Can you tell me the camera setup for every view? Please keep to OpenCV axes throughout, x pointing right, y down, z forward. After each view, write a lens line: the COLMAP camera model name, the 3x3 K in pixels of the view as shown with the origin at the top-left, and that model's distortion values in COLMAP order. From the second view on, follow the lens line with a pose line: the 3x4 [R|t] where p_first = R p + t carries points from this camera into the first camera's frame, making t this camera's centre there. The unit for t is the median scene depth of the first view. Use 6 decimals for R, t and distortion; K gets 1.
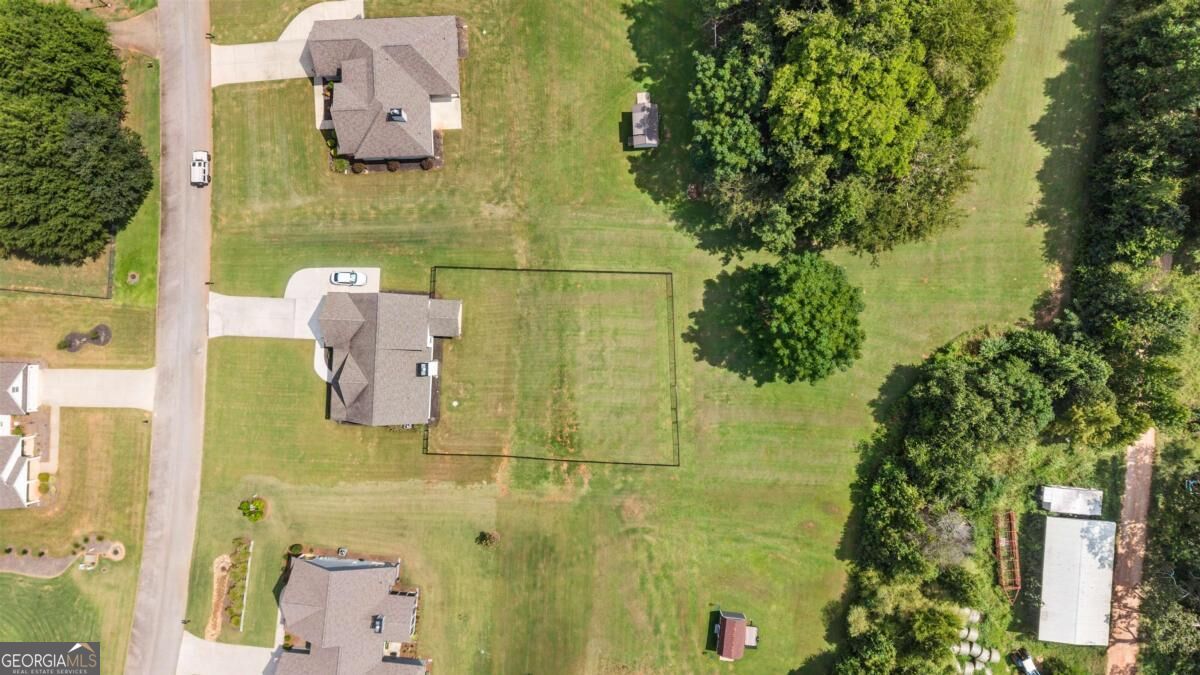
lens RADIAL K [[810.8, 0, 605.6], [0, 810.8, 320.2], [0, 0, 1]] dist [0.053954, -0.048663]
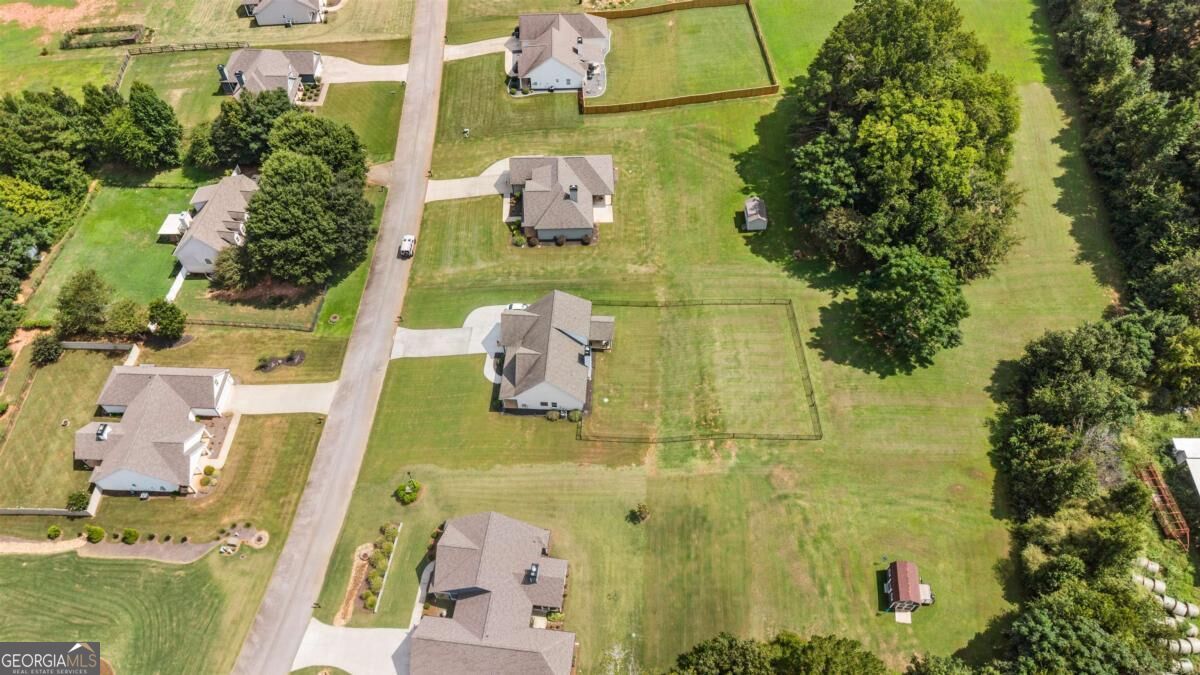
lens RADIAL K [[810.8, 0, 605.6], [0, 810.8, 320.2], [0, 0, 1]] dist [0.053954, -0.048663]
pose [[0.999916, 0.012517, -0.003452, -0.183665], [-0.012126, 0.805180, -0.592907, 0.667627], [-0.004643, 0.592899, 0.805264, 0.048532]]
